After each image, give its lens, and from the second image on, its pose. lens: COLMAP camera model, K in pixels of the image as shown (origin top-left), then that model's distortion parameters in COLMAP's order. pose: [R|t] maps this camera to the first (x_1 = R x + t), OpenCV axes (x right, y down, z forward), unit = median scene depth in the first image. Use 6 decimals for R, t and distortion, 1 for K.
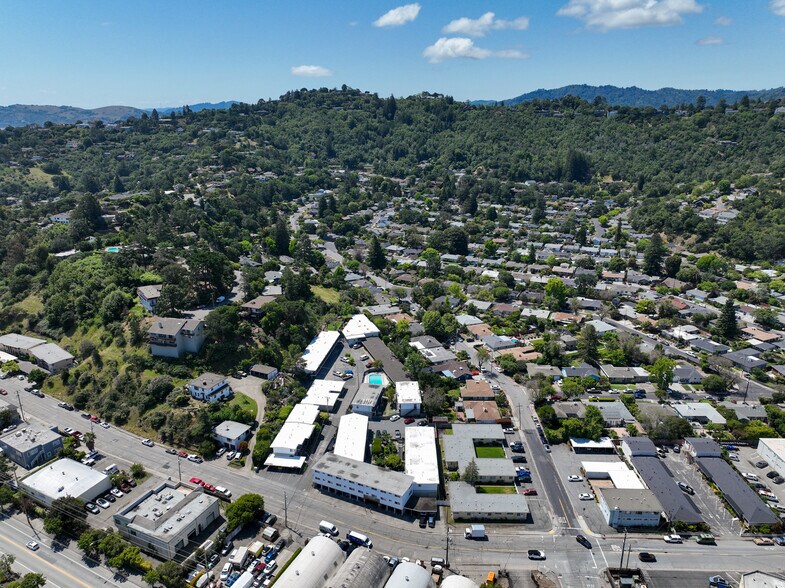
lens RADIAL K [[552.4, 0, 389.2], [0, 552.4, 293.7], [0, 0, 1]] dist [-0.004520, 0.021852]
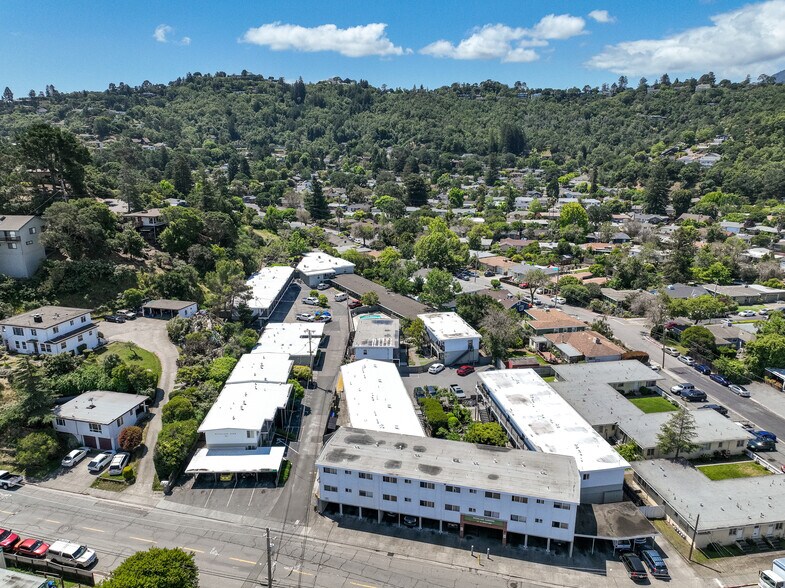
lens RADIAL K [[552.4, 0, 389.9], [0, 552.4, 296.0], [0, 0, 1]] dist [-0.004520, 0.021852]
pose [[0.983184, -0.048418, 0.176082, -0.093776], [0.056194, 0.997640, -0.039446, 0.132975], [-0.173756, 0.048678, 0.983585, 0.369102]]
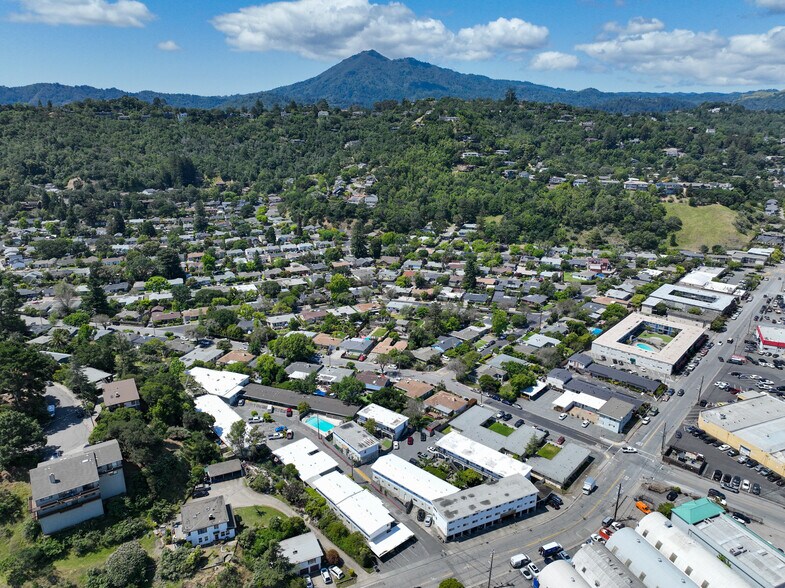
lens RADIAL K [[552.4, 0, 390.4], [0, 552.4, 298.2], [0, 0, 1]] dist [-0.004520, 0.021852]
pose [[0.647835, -0.239842, 0.723039, -0.458877], [0.237542, 0.965421, 0.107408, -0.085578], [-0.723798, 0.102169, 0.682406, 0.269504]]
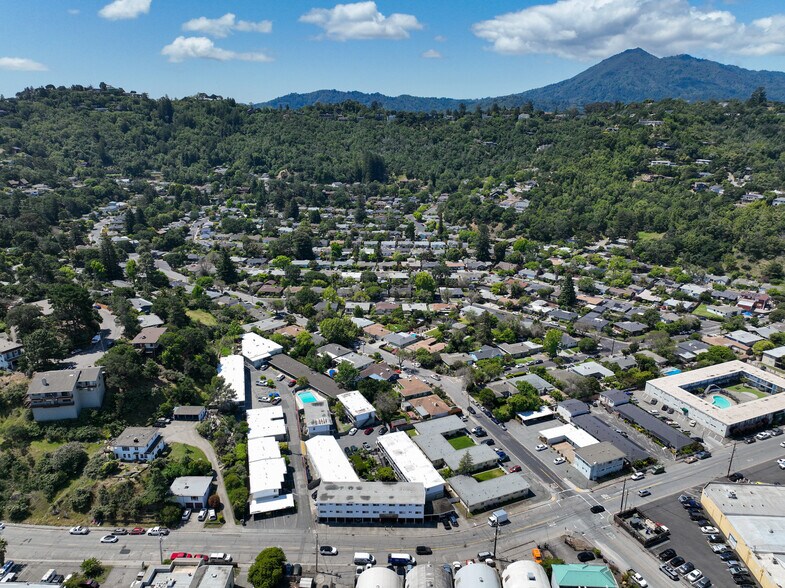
lens RADIAL K [[552.4, 0, 389.8], [0, 552.4, 296.0], [0, 0, 1]] dist [-0.004520, 0.021852]
pose [[0.909244, -0.122375, 0.397868, -0.217838], [0.123097, 0.992108, 0.023837, -0.018914], [-0.397646, 0.027303, 0.917133, 0.063409]]
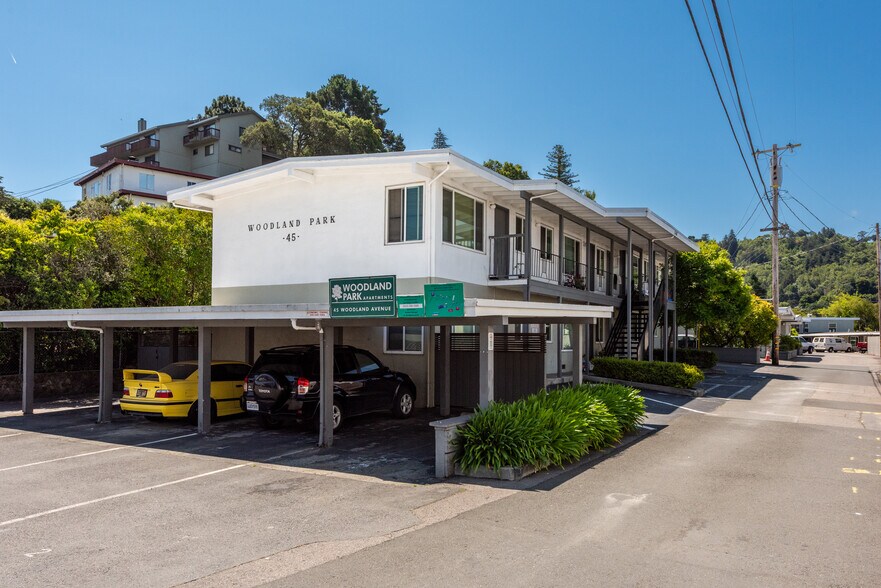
lens RADIAL K [[668.7, 0, 439.8], [0, 668.7, 330.1], [0, 0, 1]] dist [0.042972, -0.042740]
pose [[0.931347, 0.006928, -0.364066, -0.093689], [-0.128140, 0.942102, -0.309879, 0.214958], [0.340841, 0.335256, 0.878311, 0.624200]]
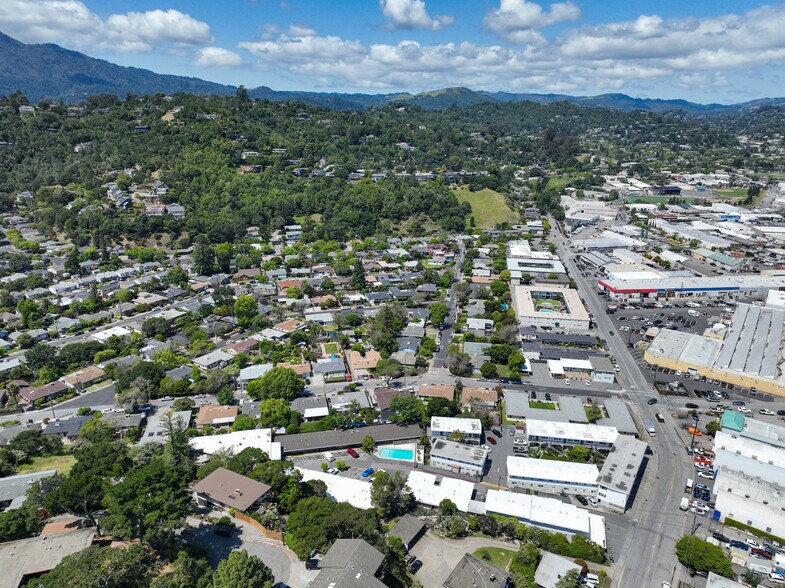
lens RADIAL K [[552.4, 0, 391.1], [0, 552.4, 299.1], [0, 0, 1]] dist [-0.004520, 0.021852]
pose [[0.140568, -0.315634, 0.938411, -0.601153], [0.304720, 0.915606, 0.262318, -0.219042], [-0.942012, 0.249080, 0.224885, 0.671886]]
